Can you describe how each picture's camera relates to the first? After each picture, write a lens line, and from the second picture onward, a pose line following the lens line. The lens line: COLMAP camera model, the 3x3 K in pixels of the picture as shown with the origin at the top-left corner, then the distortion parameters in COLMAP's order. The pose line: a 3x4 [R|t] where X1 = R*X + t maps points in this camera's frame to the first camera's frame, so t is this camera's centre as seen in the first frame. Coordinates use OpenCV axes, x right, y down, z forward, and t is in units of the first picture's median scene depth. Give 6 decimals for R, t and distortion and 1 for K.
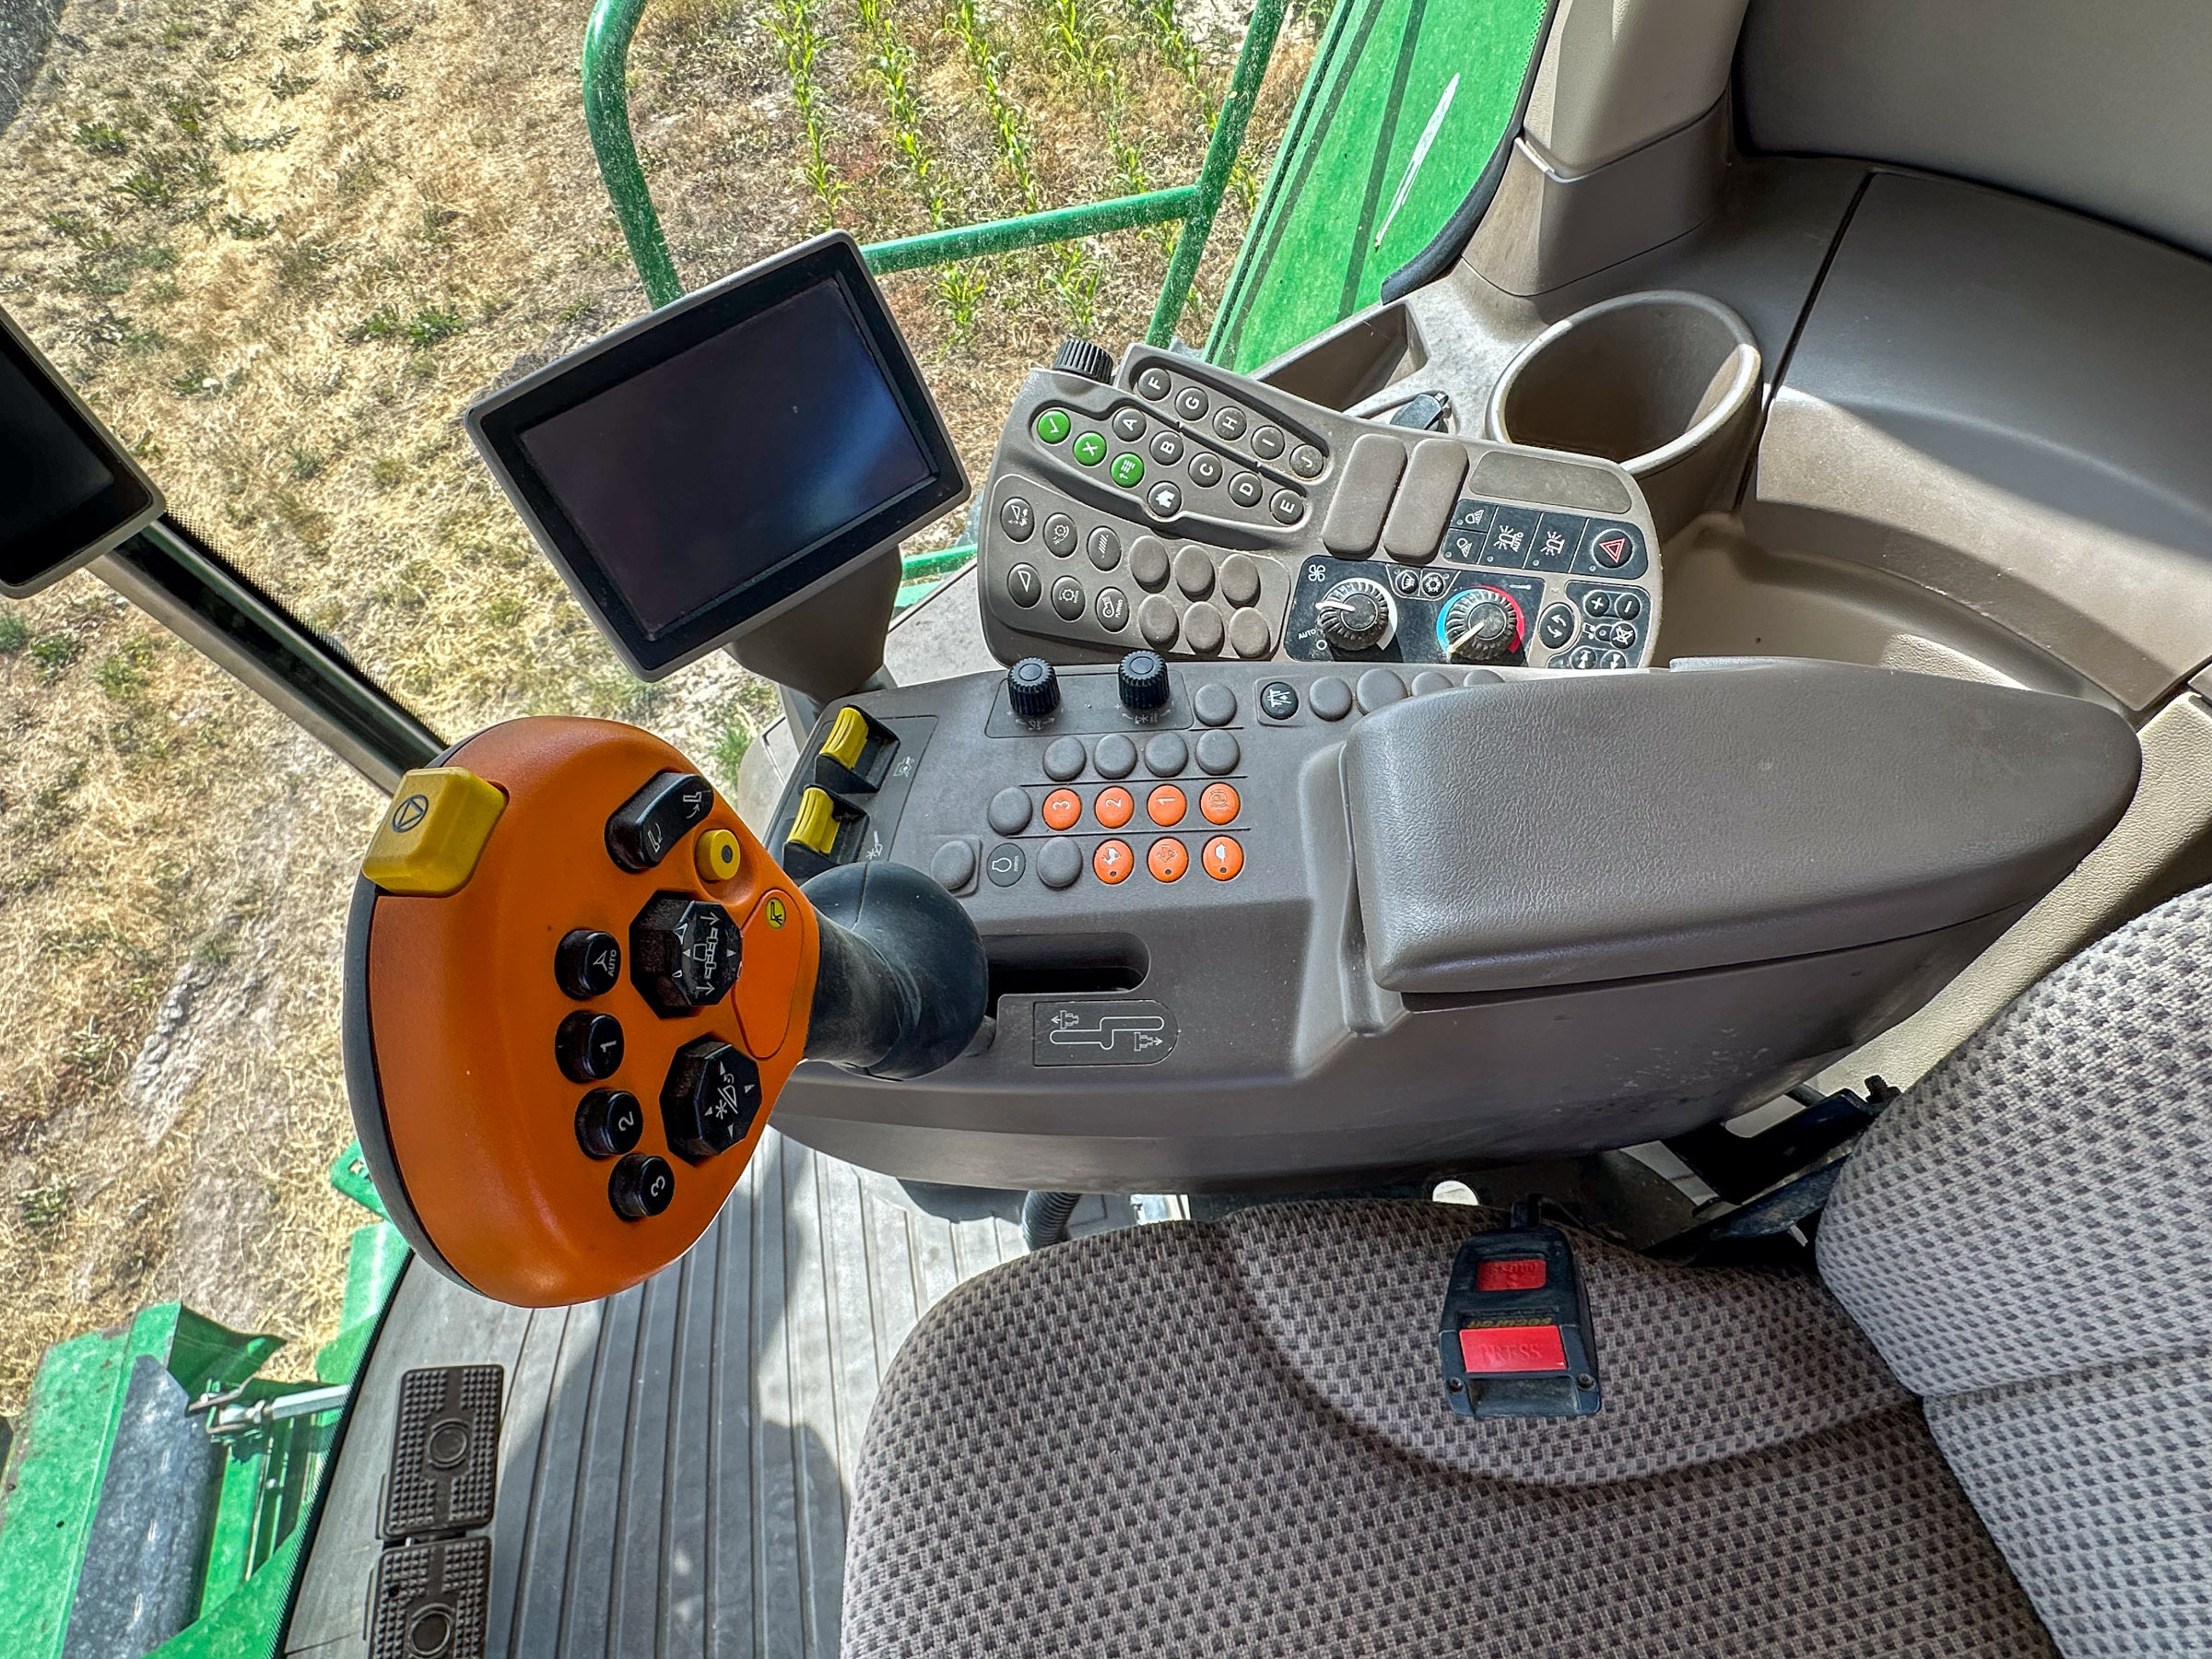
lens RADIAL K [[1159.7, 0, 1106.5], [0, 1159.7, 829.7], [0, 0, 1]] dist [-0.007667, 0.000582]
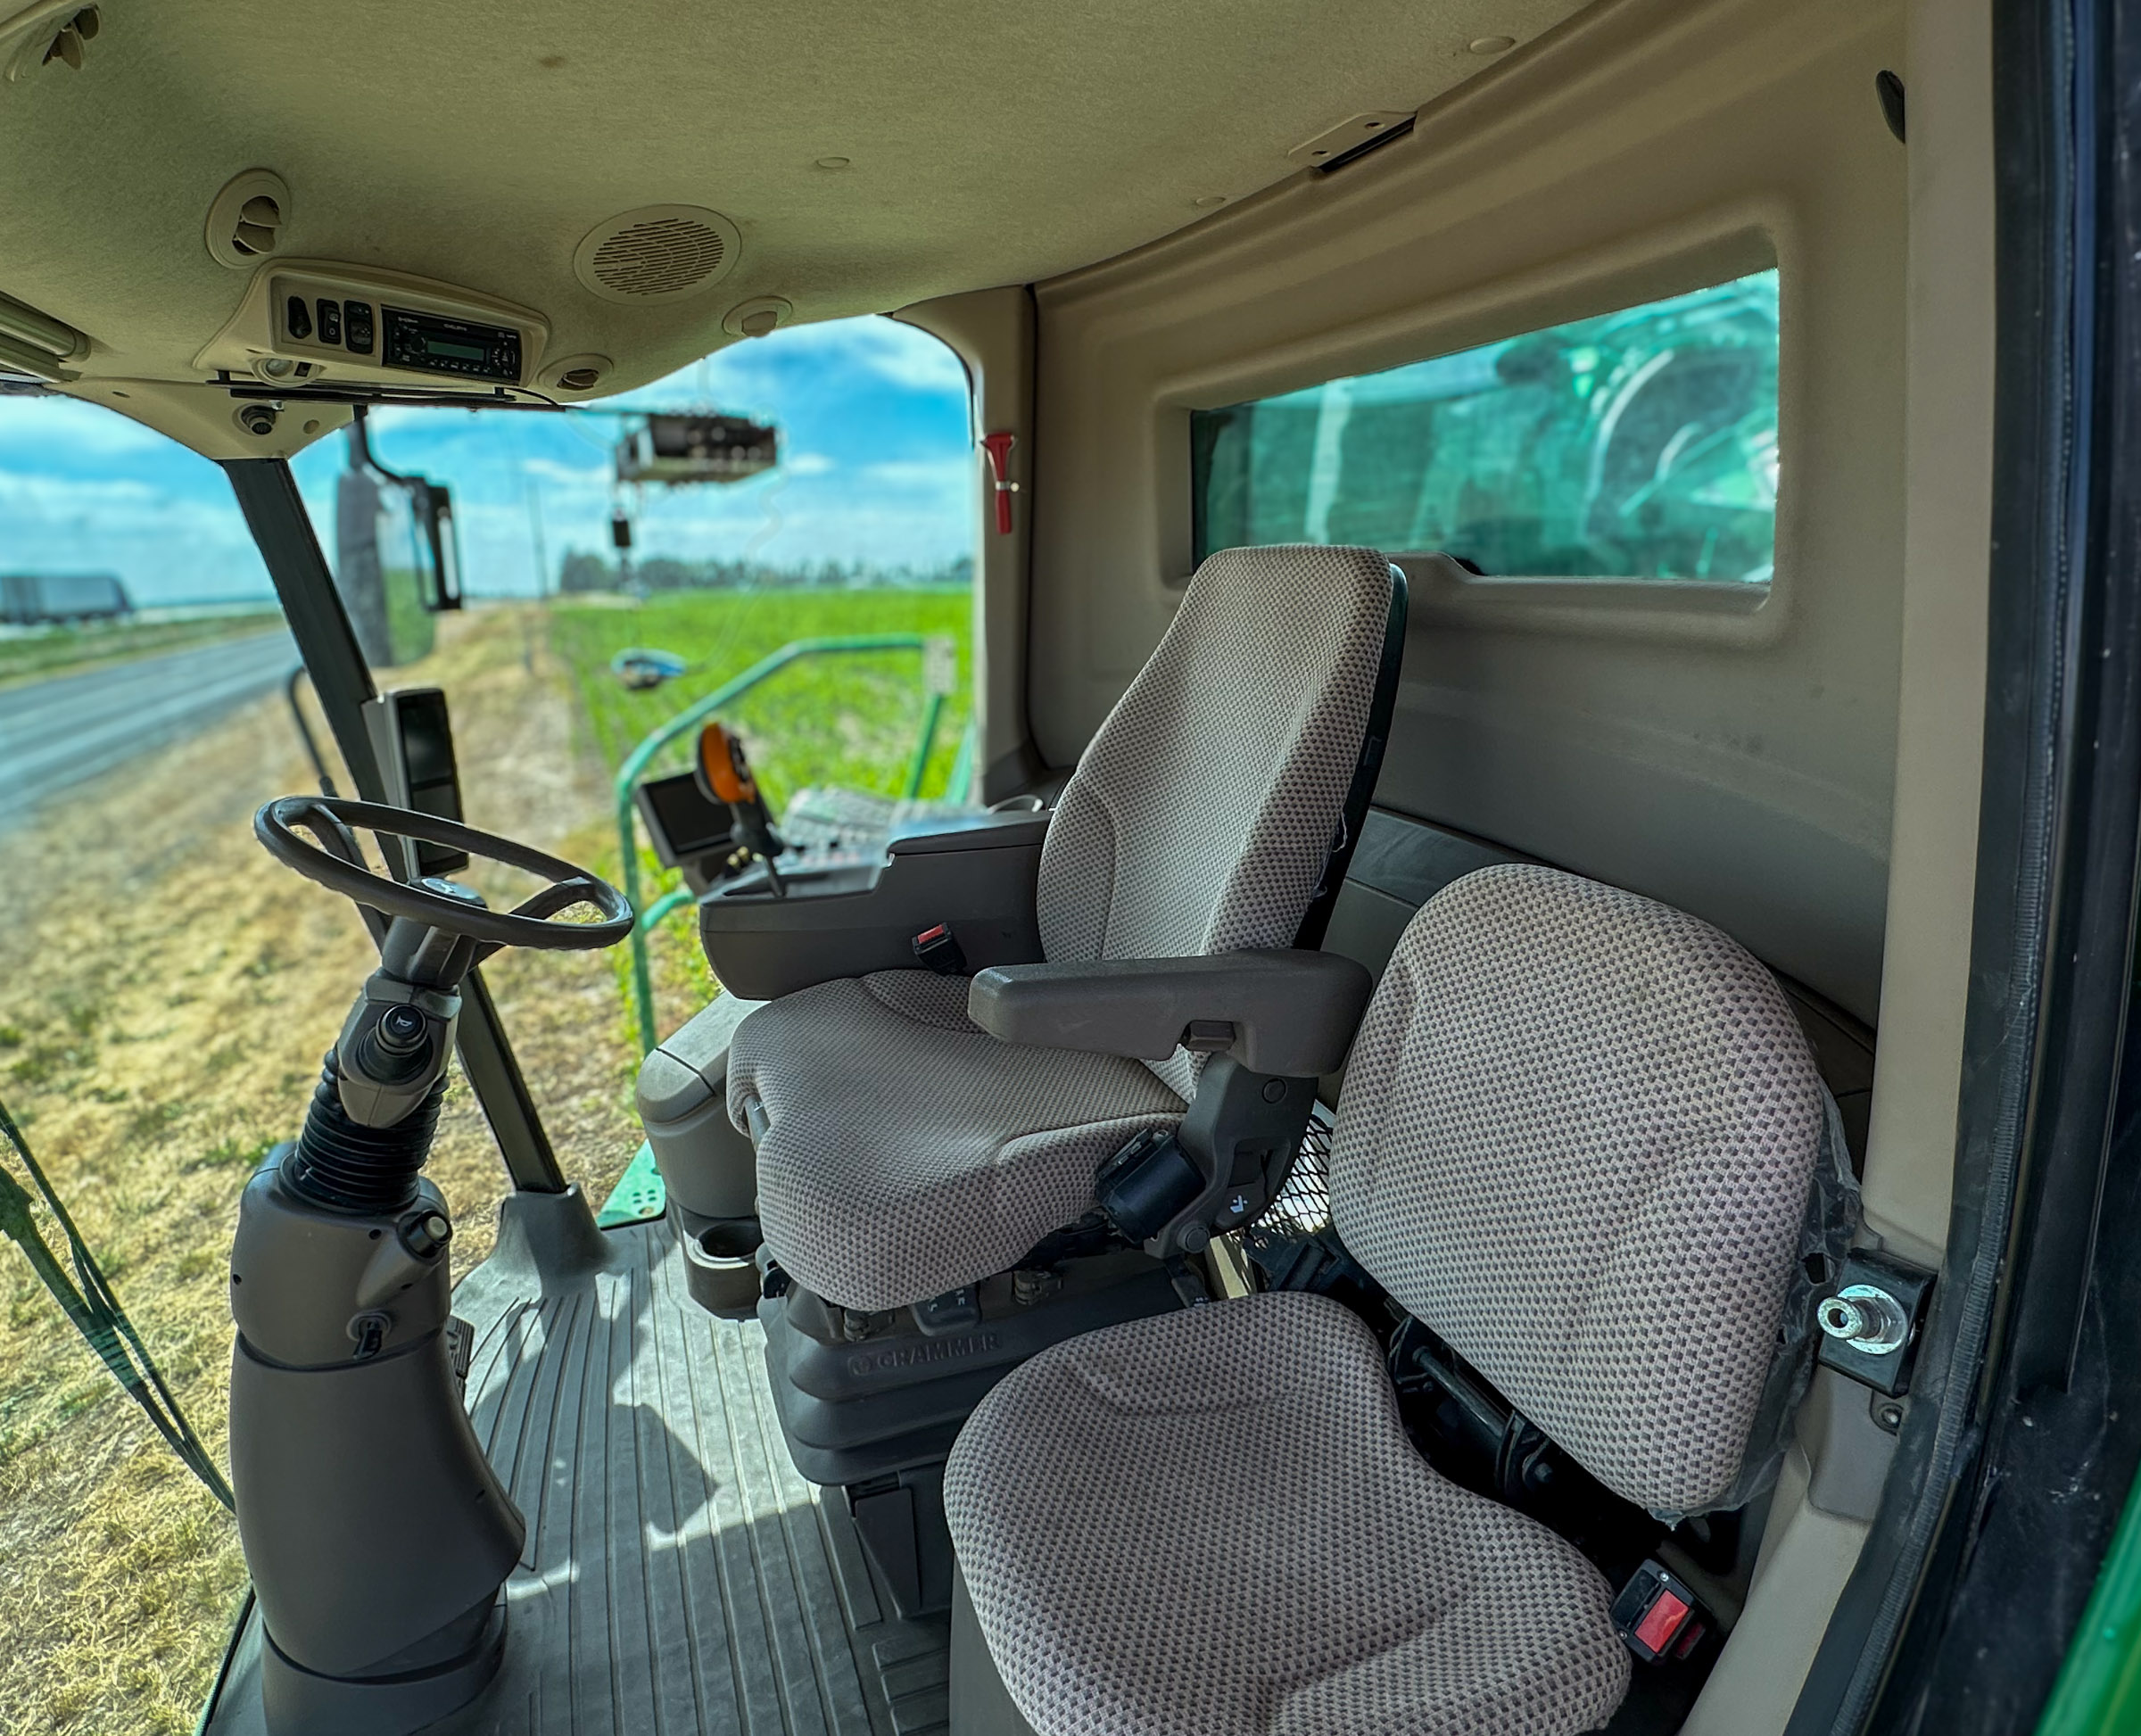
lens RADIAL K [[1242.3, 0, 1070.1], [0, 1242.3, 869.0], [0, 0, 1]] dist [0.003556, 0.001104]
pose [[0.986784, -0.027301, 0.159727, 0.016360], [0.126205, 0.747751, -0.651875, 0.261267], [-0.101639, 0.663418, 0.741314, -0.190808]]
